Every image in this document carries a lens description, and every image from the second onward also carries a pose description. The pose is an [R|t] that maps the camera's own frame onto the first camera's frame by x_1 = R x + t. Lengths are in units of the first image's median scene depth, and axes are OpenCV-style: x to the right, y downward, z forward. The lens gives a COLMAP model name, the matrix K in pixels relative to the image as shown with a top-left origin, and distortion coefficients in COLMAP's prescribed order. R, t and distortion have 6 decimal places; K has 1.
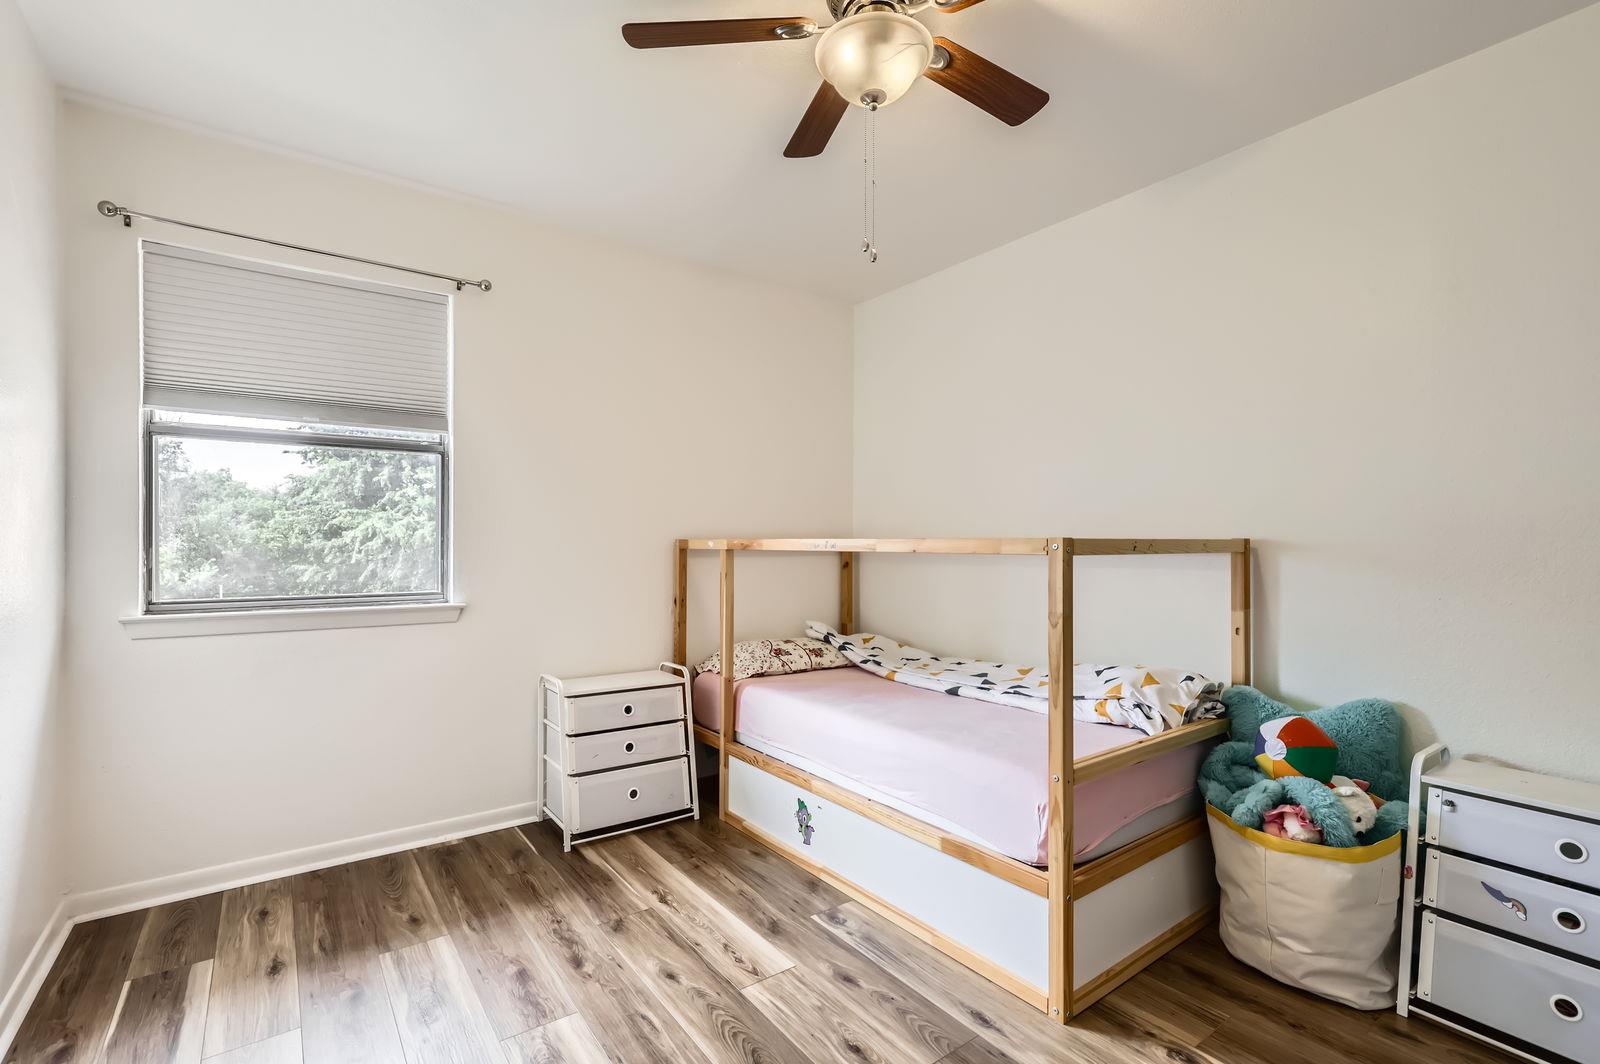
lens RADIAL K [[718.0, 0, 786.7], [0, 718.0, 541.9], [0, 0, 1]] dist [0.005673, -0.002393]
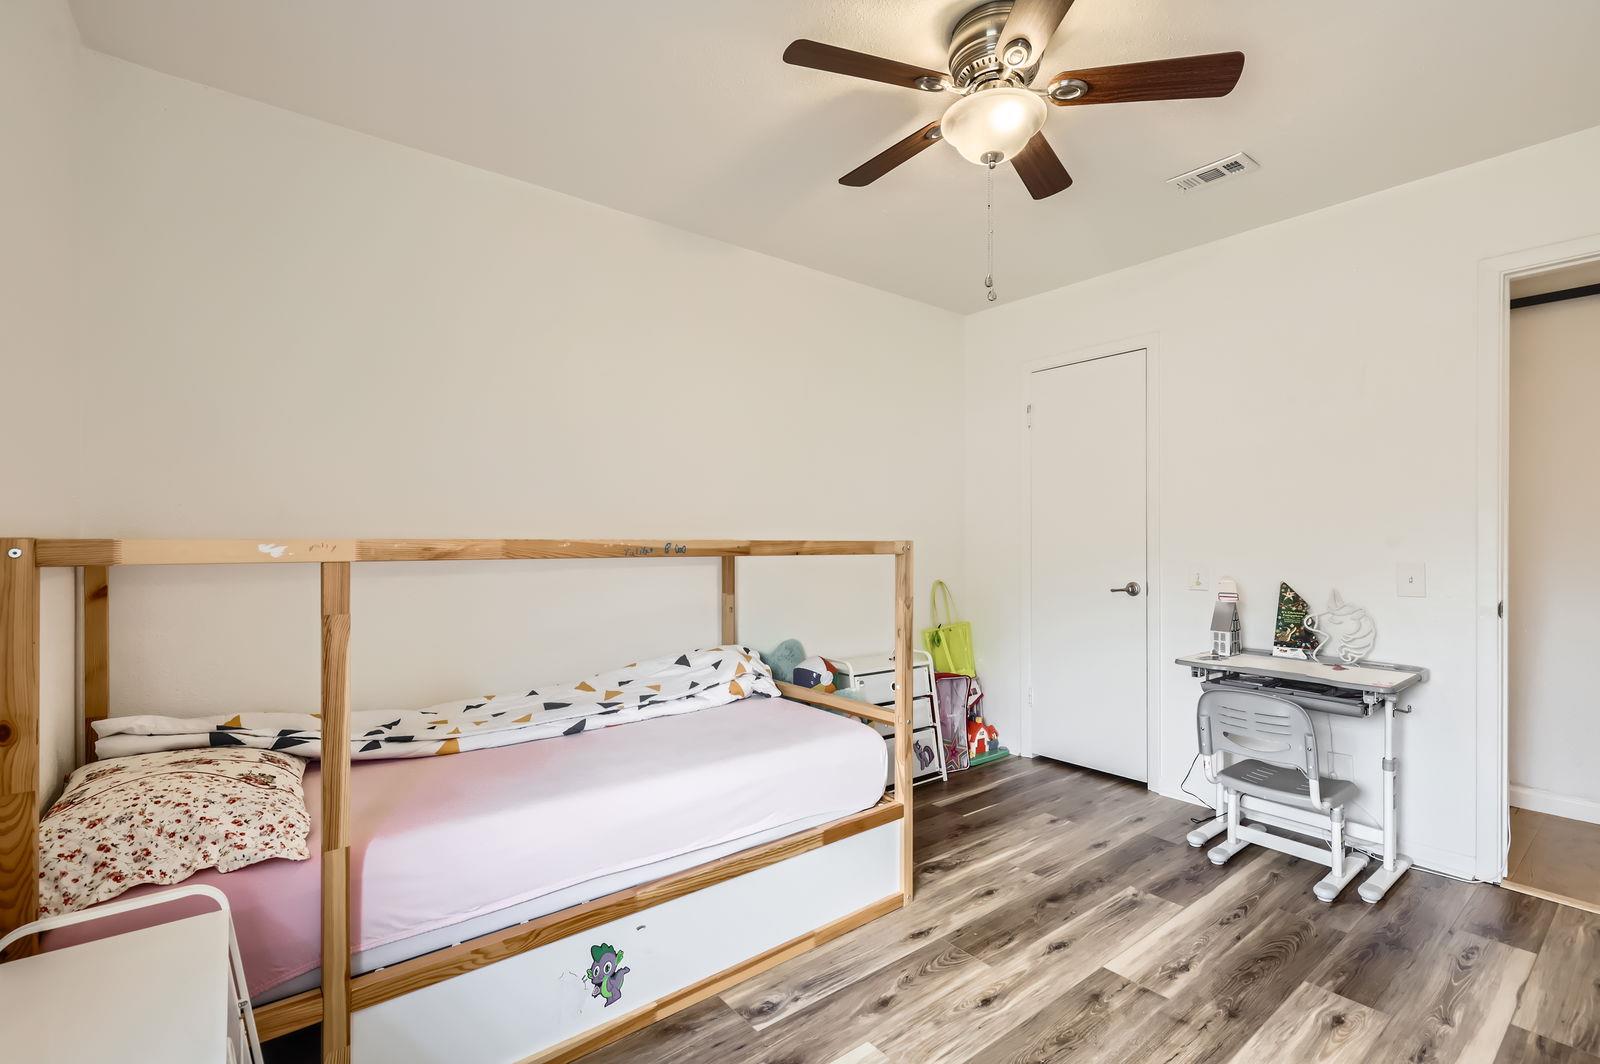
lens RADIAL K [[718.0, 0, 798.7], [0, 718.0, 540.8], [0, 0, 1]] dist [0.005673, -0.002393]
pose [[-0.048915, 0.003715, 0.998796, -0.662312], [0.001381, 0.999992, -0.003652, -0.000259], [-0.998802, 0.001200, -0.048920, 0.889540]]
